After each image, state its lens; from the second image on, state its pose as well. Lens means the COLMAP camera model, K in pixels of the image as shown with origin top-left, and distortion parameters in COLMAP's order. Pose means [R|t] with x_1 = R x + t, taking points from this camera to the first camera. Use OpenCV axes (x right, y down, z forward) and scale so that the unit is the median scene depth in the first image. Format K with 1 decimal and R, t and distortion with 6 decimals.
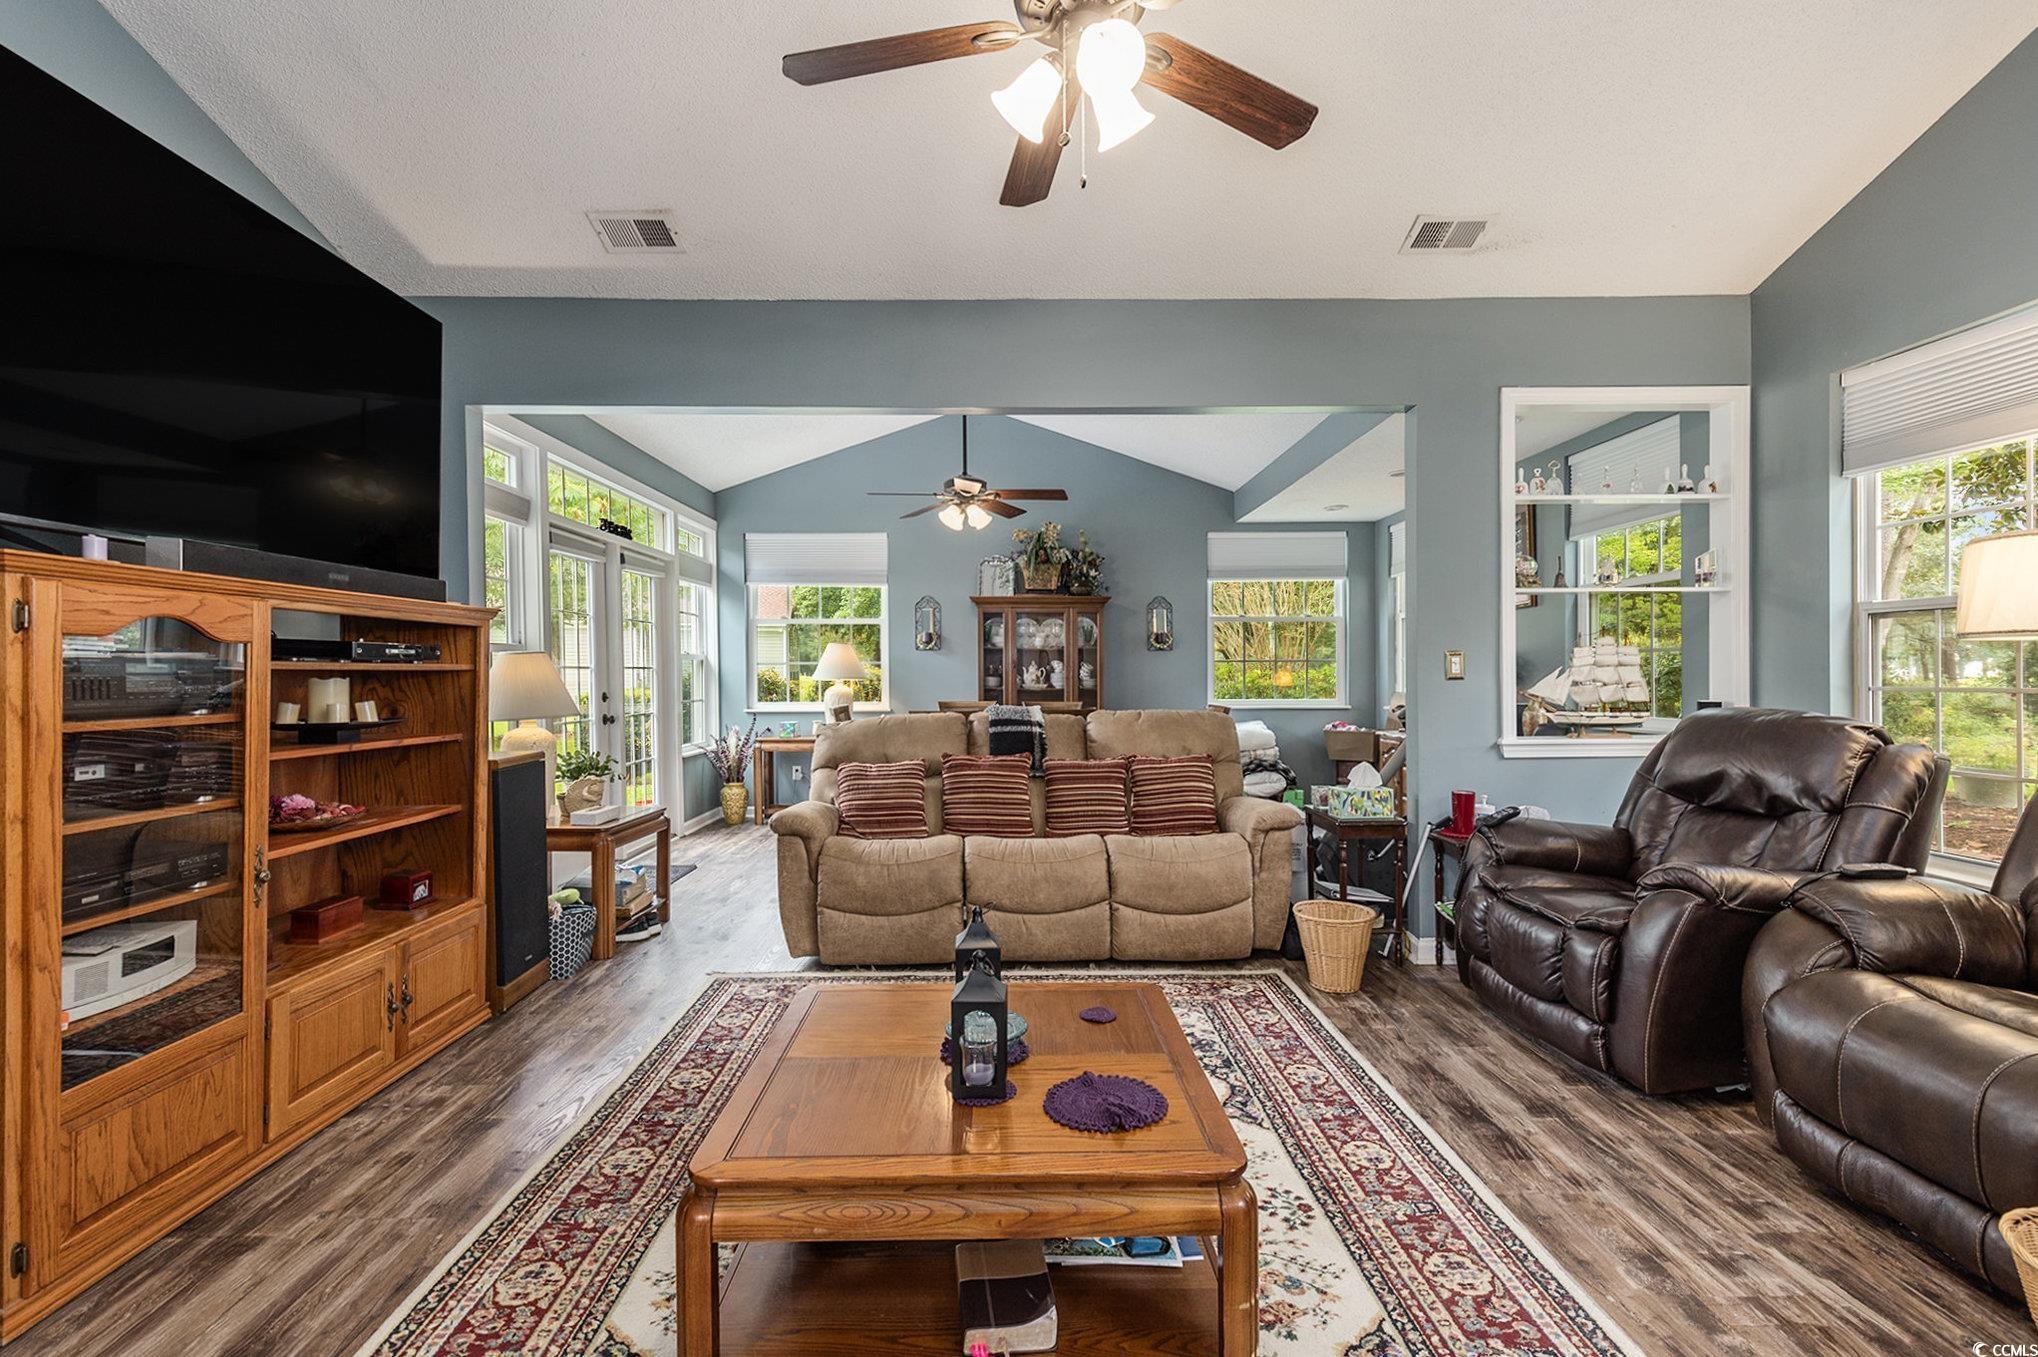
lens RADIAL K [[934.9, 0, 1027.3], [0, 934.9, 662.0], [0, 0, 1]] dist [-0.004313, -0.000295]
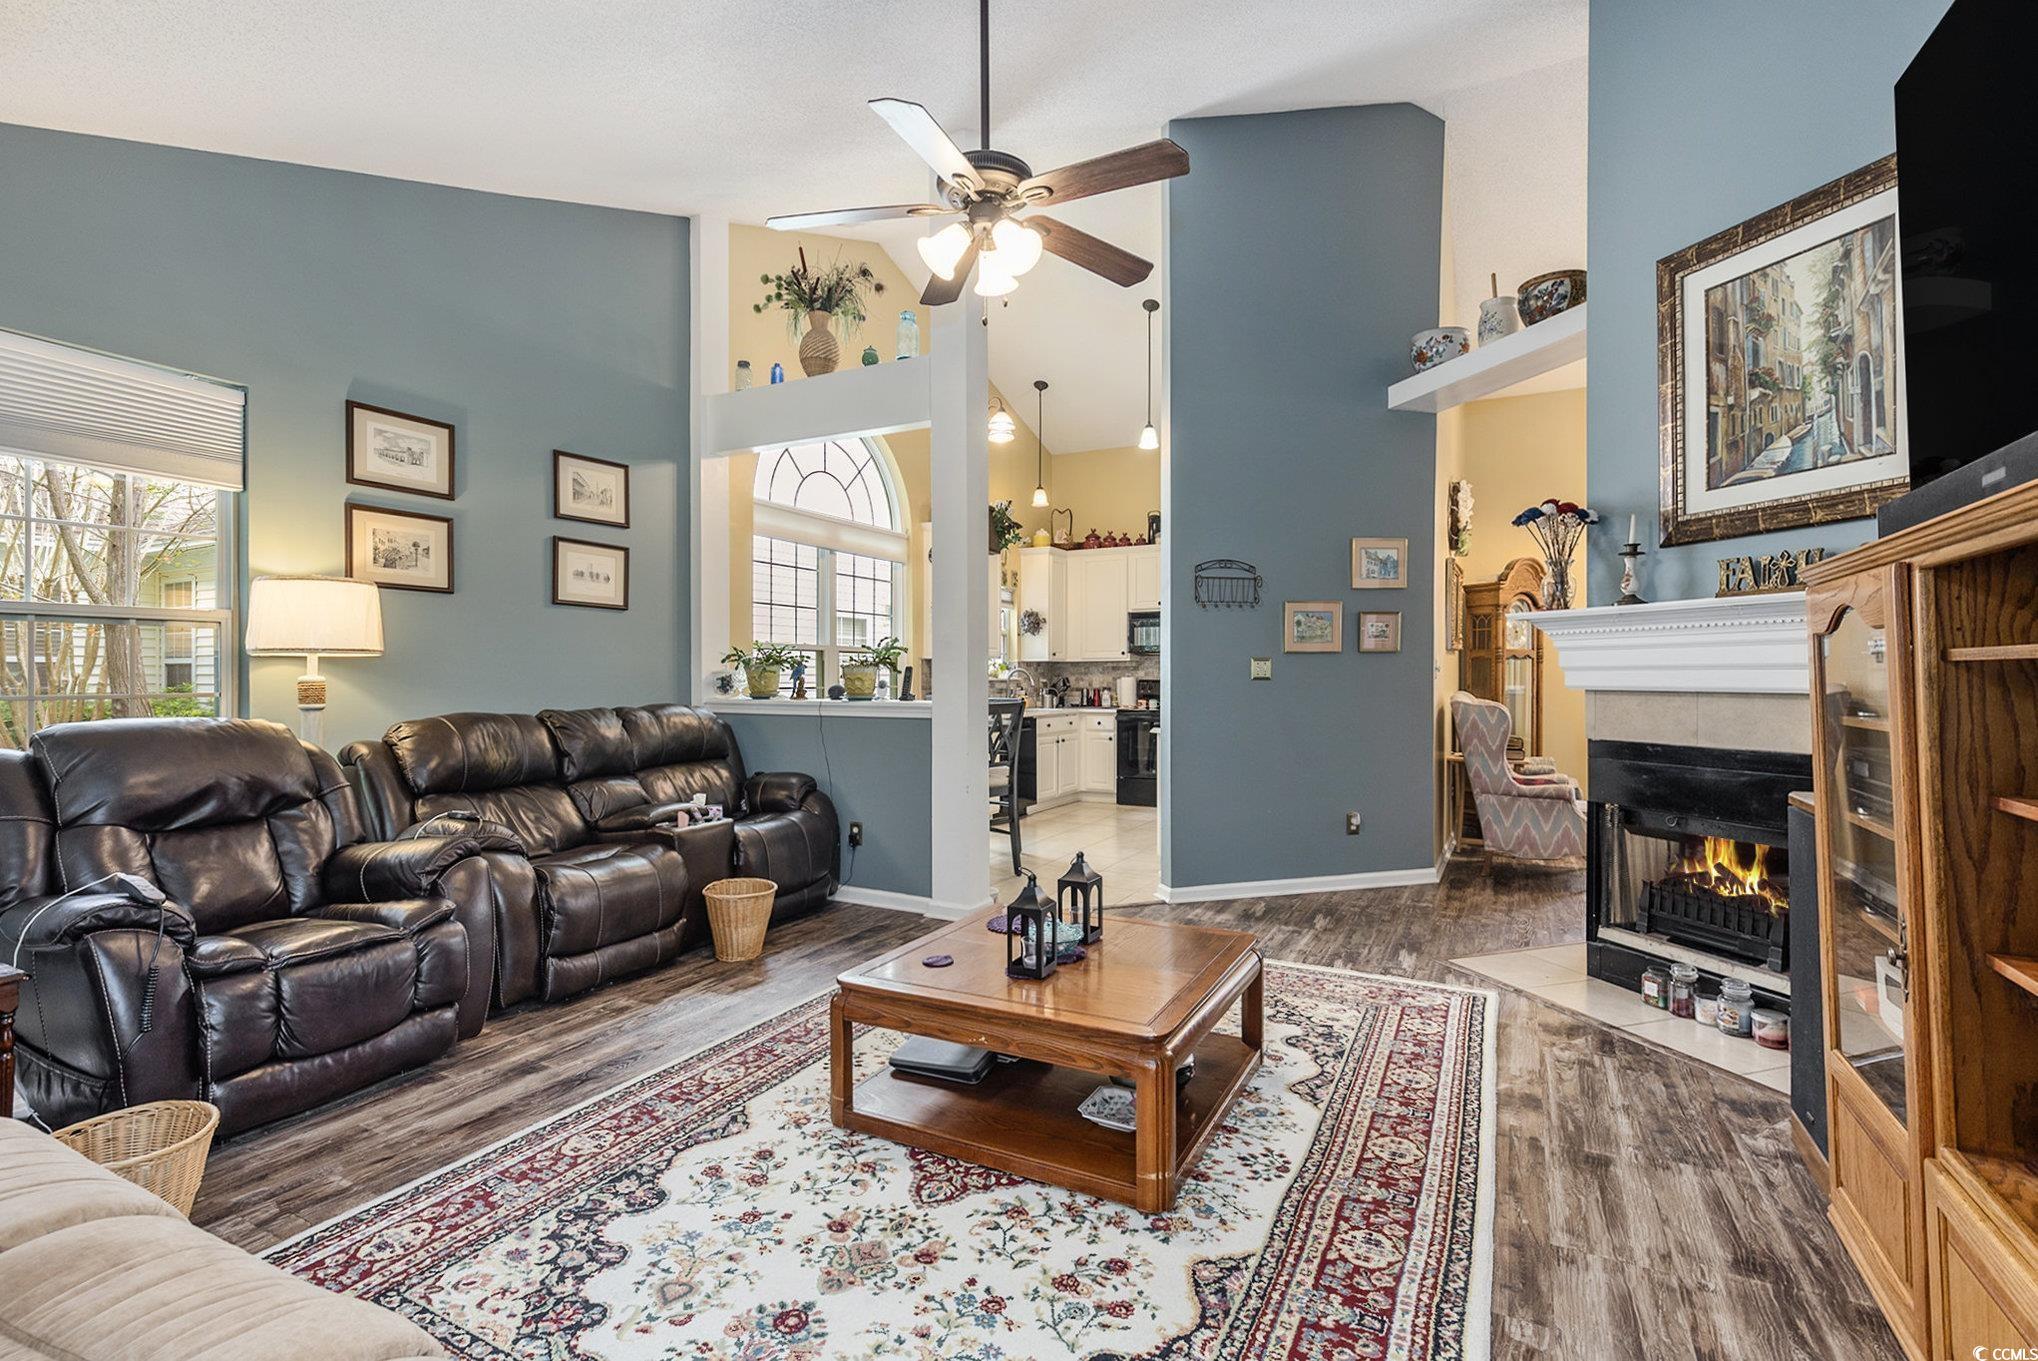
lens RADIAL K [[934.3, 0, 1026.2], [0, 934.3, 669.9], [0, 0, 1]] dist [0.016721, -0.000213]
pose [[-0.874960, 0.008312, 0.484125, -0.470241], [-0.000744, 0.999828, -0.018511, 0.022600], [-0.484195, -0.016556, -0.874803, 1.555238]]
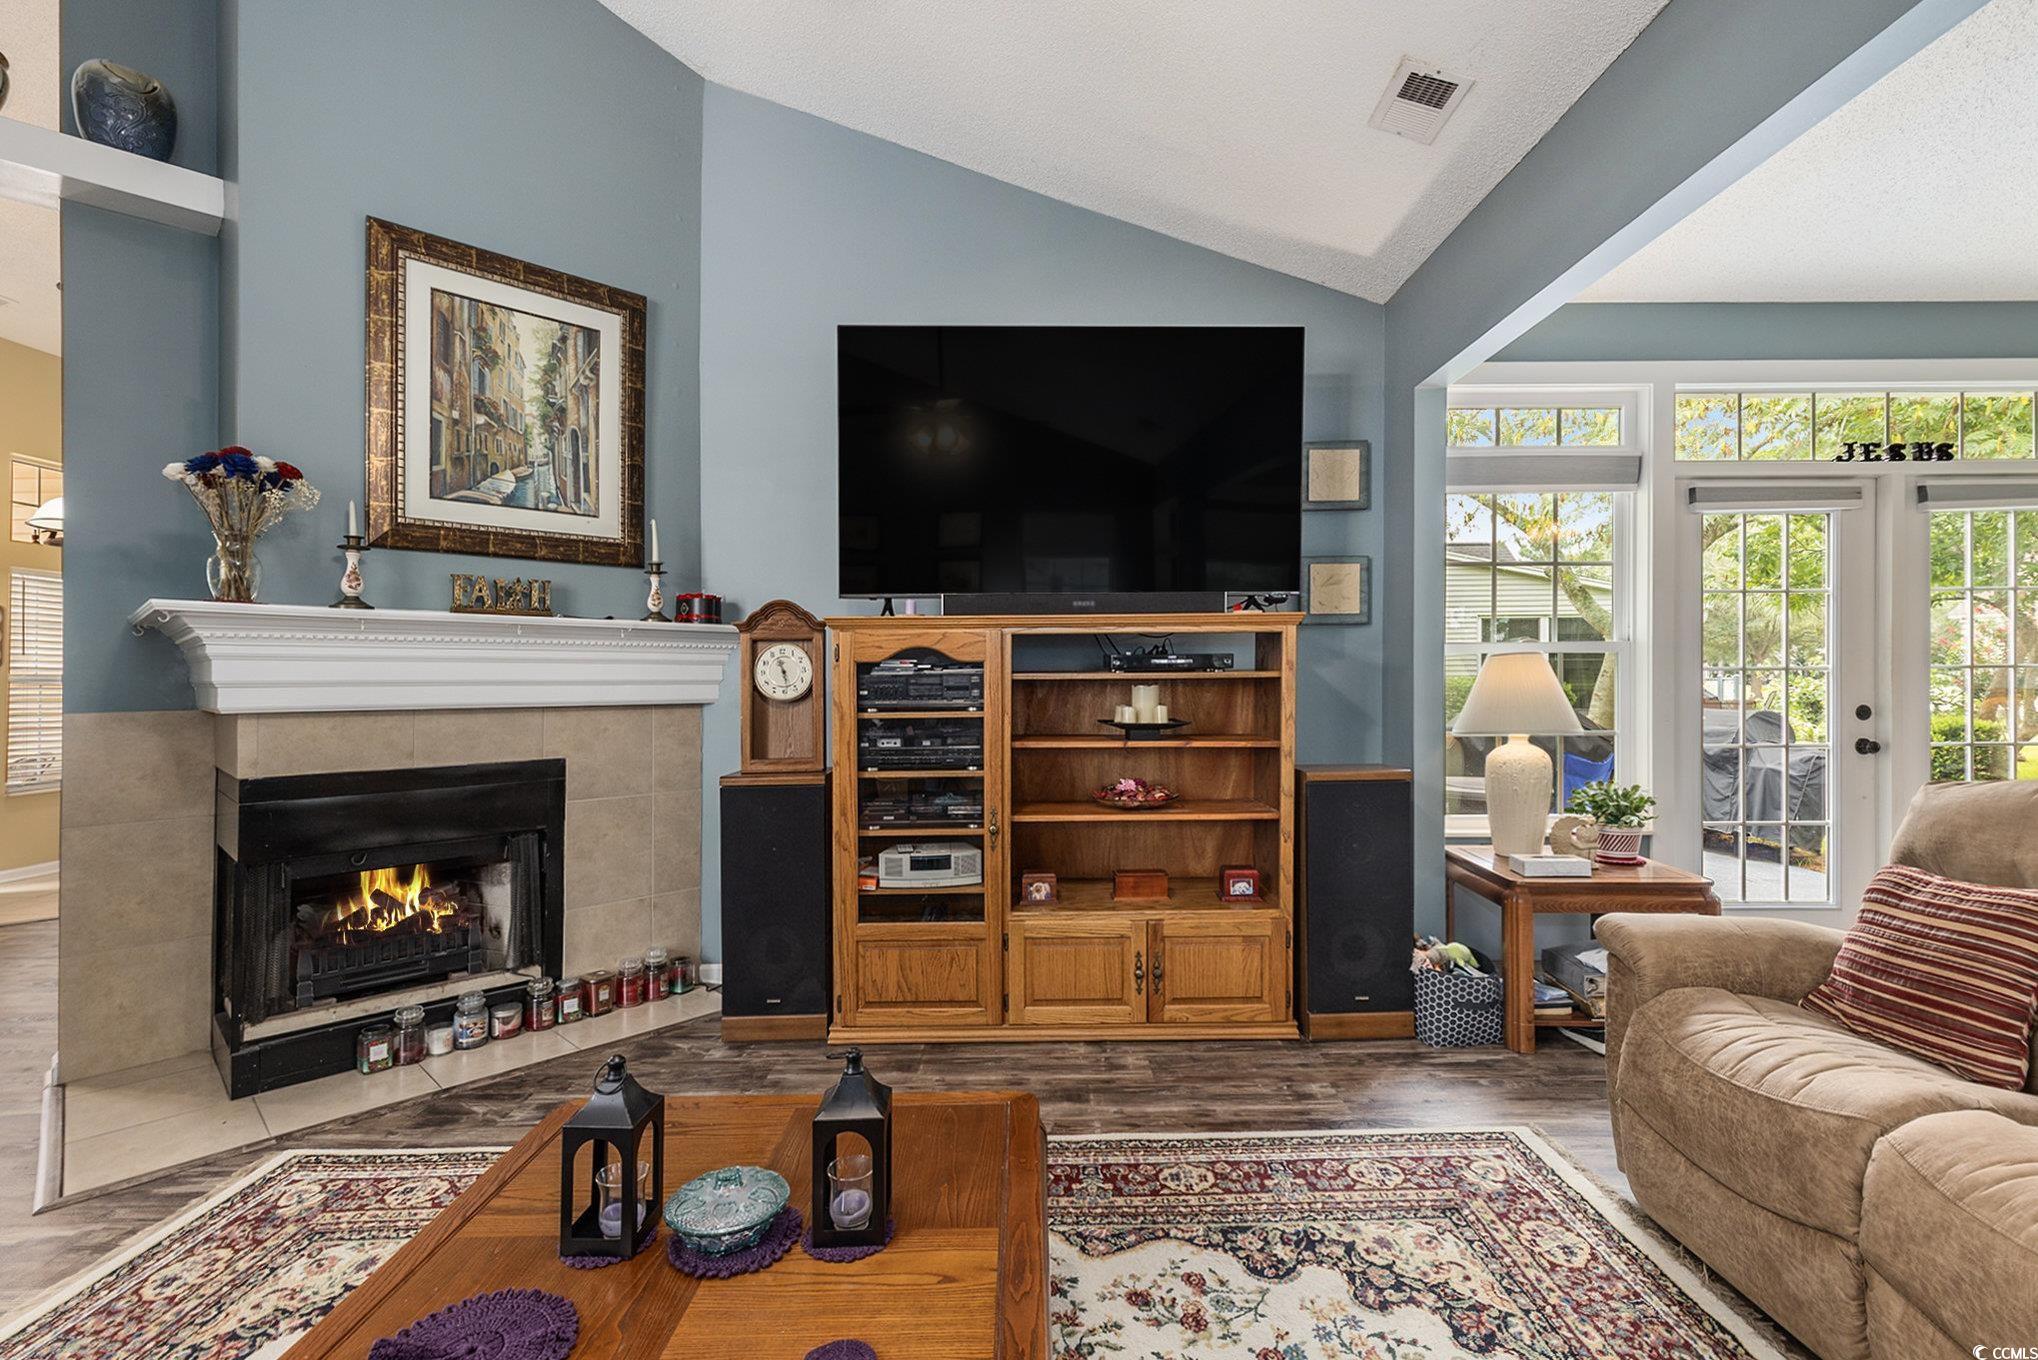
lens RADIAL K [[933.8, 0, 1051.8], [0, 933.8, 688.7], [0, 0, 1]] dist [0.021296, 0.000067]
pose [[-0.009004, 0.008826, -0.999921, 0.451745], [0.019115, 0.999780, 0.008652, 0.008287], [0.999777, -0.019035, -0.009171, 0.880782]]
